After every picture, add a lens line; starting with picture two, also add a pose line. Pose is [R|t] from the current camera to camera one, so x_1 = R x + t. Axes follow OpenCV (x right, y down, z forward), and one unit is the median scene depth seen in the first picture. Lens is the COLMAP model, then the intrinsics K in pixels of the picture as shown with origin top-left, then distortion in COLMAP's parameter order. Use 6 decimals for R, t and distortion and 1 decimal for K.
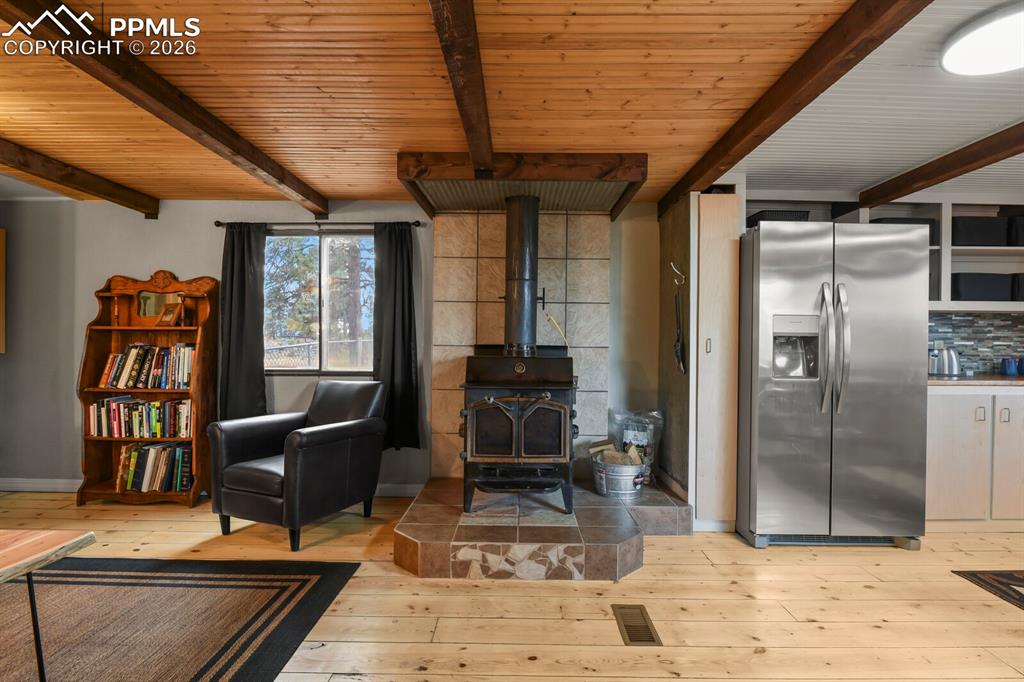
lens RADIAL K [[499.4, 0, 517.5], [0, 499.4, 343.0], [0, 0, 1]] dist [-0.006822, -0.005533]
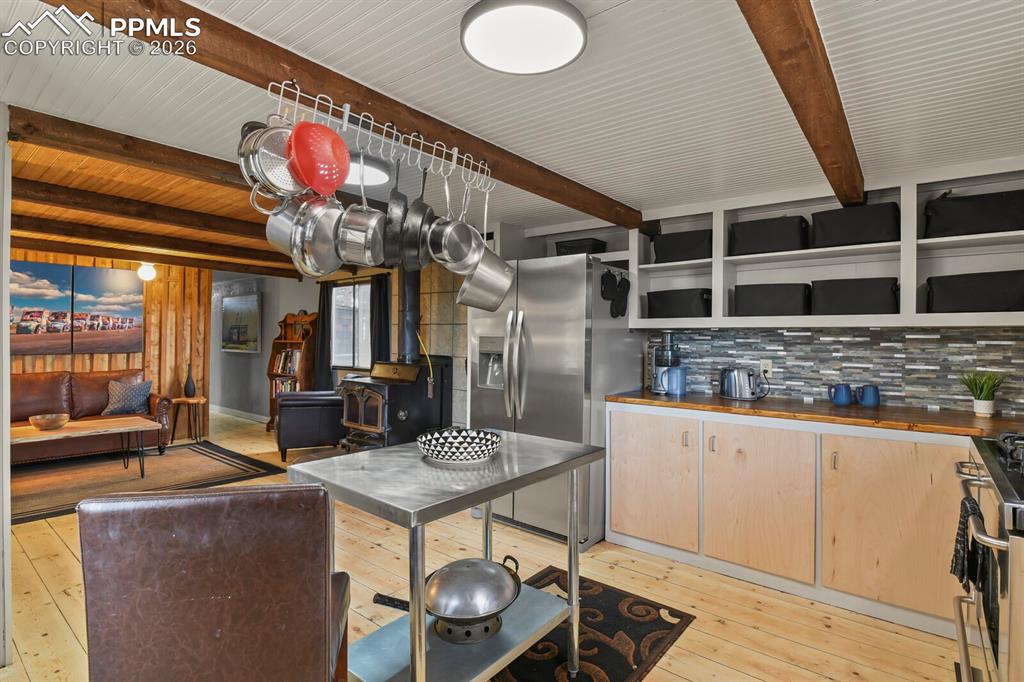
lens RADIAL K [[499.4, 0, 509.3], [0, 499.4, 337.3], [0, 0, 1]] dist [-0.006822, -0.005533]
pose [[0.784071, -0.000202, -0.620672, 1.234965], [-0.006827, 0.999937, -0.008949, -0.039271], [0.620634, 0.011254, 0.784020, 0.035522]]
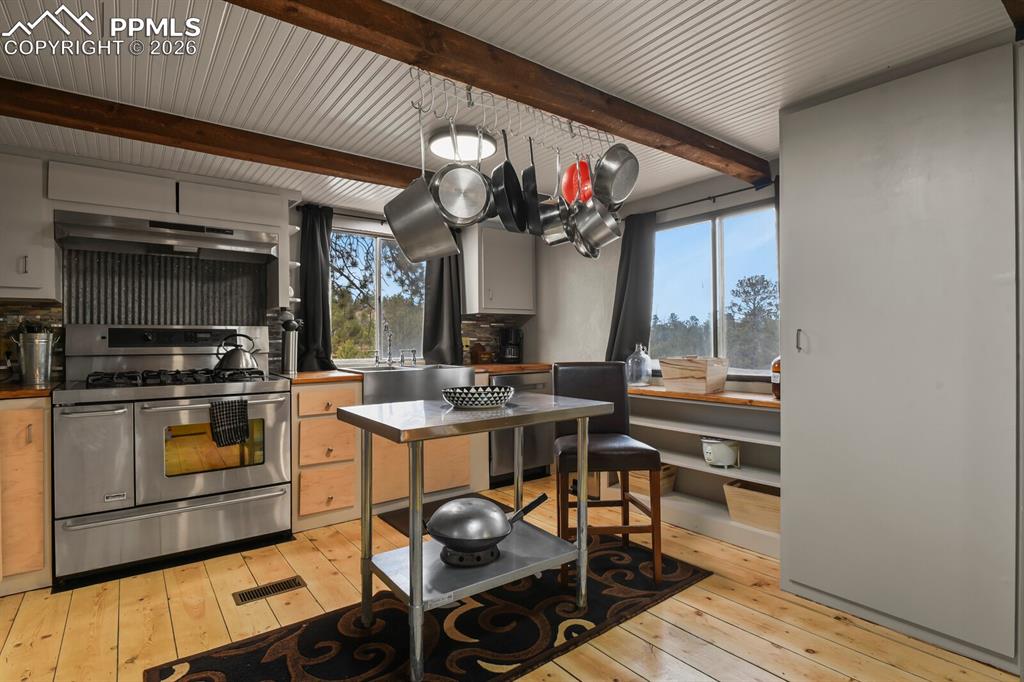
lens RADIAL K [[499.4, 0, 521.9], [0, 499.4, 342.3], [0, 0, 1]] dist [-0.006822, -0.005533]
pose [[-0.620137, -0.007583, 0.784457, 0.280816], [0.009615, 0.999805, 0.017265, -0.001852], [-0.784435, 0.018249, -0.619943, 0.816287]]
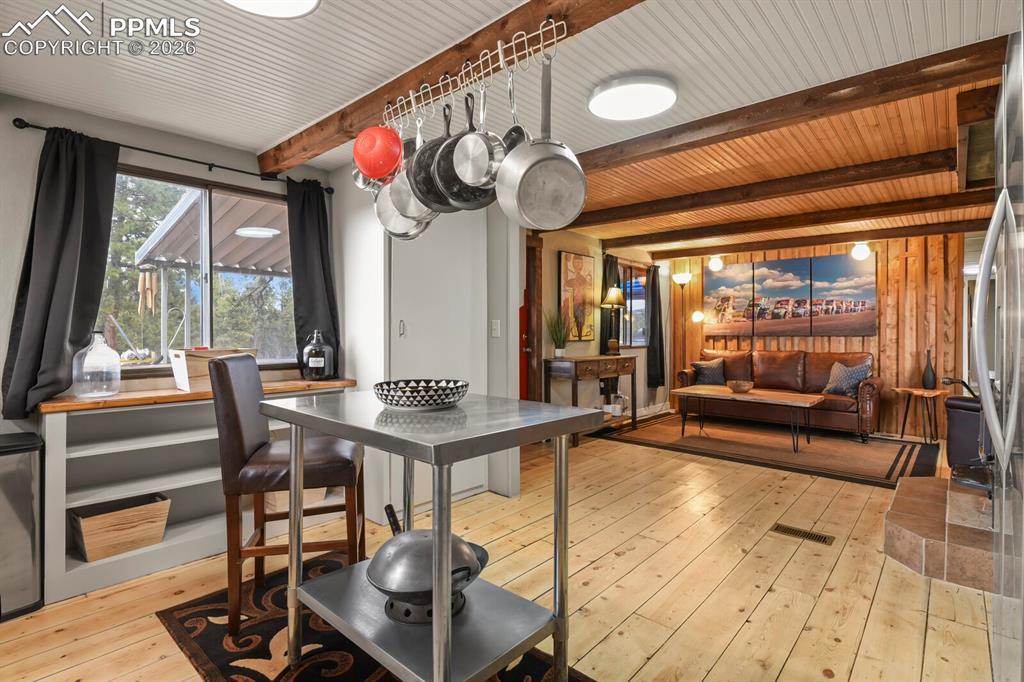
lens RADIAL K [[499.4, 0, 525.0], [0, 499.4, 330.3], [0, 0, 1]] dist [-0.006822, -0.005533]
pose [[-0.653653, -0.011606, -0.756705, 1.165304], [-0.009280, 0.999930, -0.007321, 0.015719], [0.756737, 0.002237, -0.653715, 0.867021]]
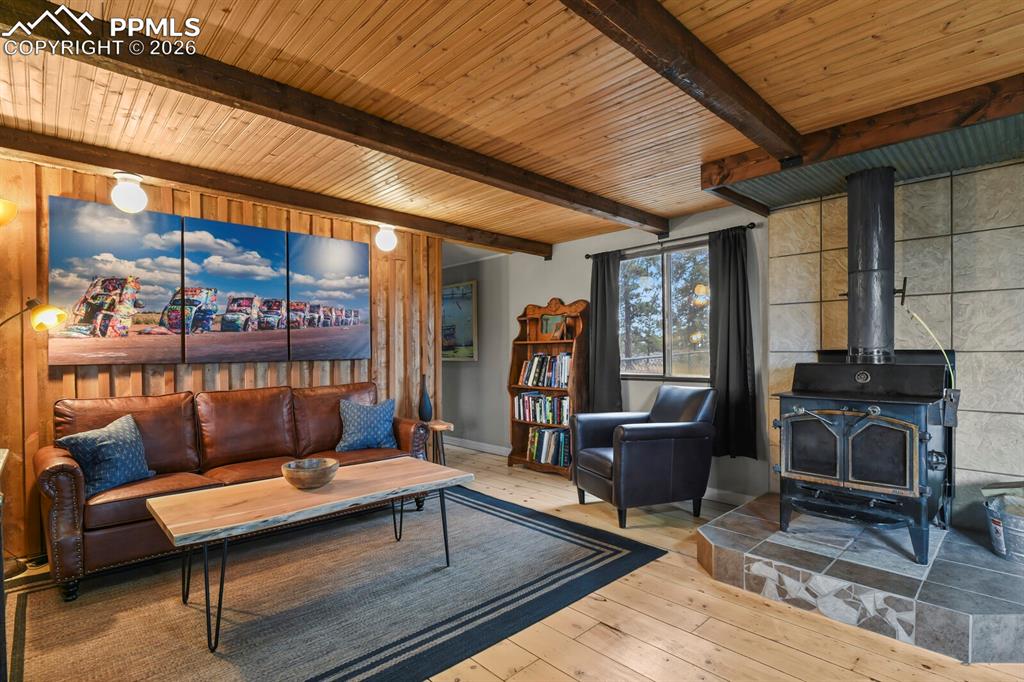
lens RADIAL K [[499.4, 0, 519.8], [0, 499.4, 355.0], [0, 0, 1]] dist [-0.006822, -0.005533]
pose [[0.697925, -0.009479, -0.716108, 0.202466], [0.012460, 0.999922, -0.001091, 0.006902], [0.716062, -0.008161, 0.697989, 0.007812]]
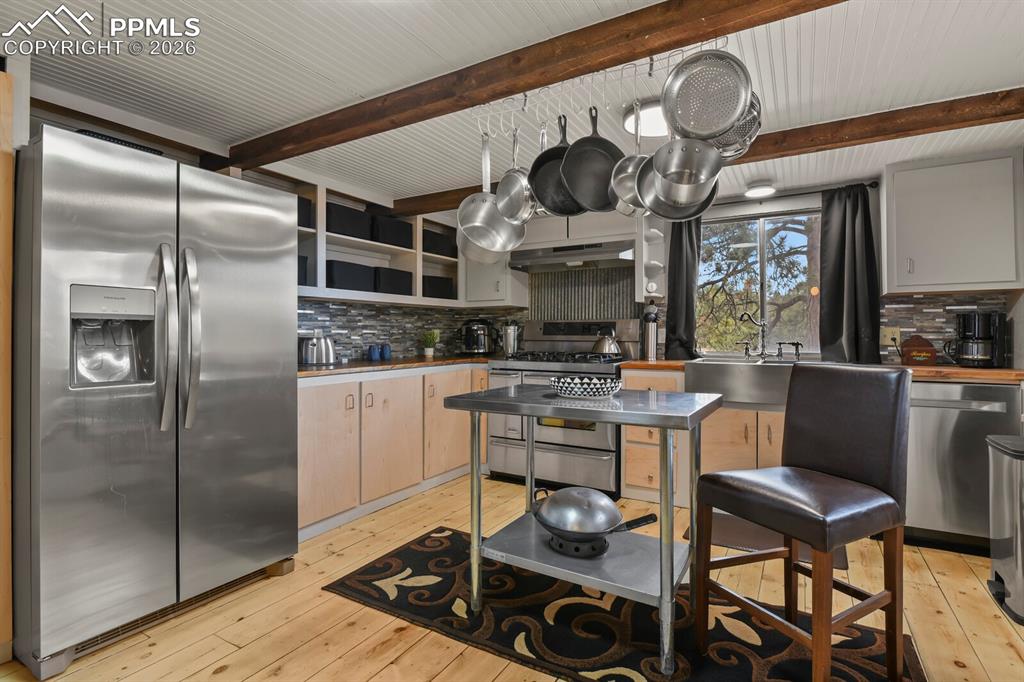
lens RADIAL K [[499.4, 0, 526.5], [0, 499.4, 329.8], [0, 0, 1]] dist [-0.006822, -0.005533]
pose [[0.486550, -0.000906, 0.873652, 0.230017], [0.013203, 0.999893, -0.006317, 0.009615], [-0.873553, 0.014609, 0.486510, 0.196673]]
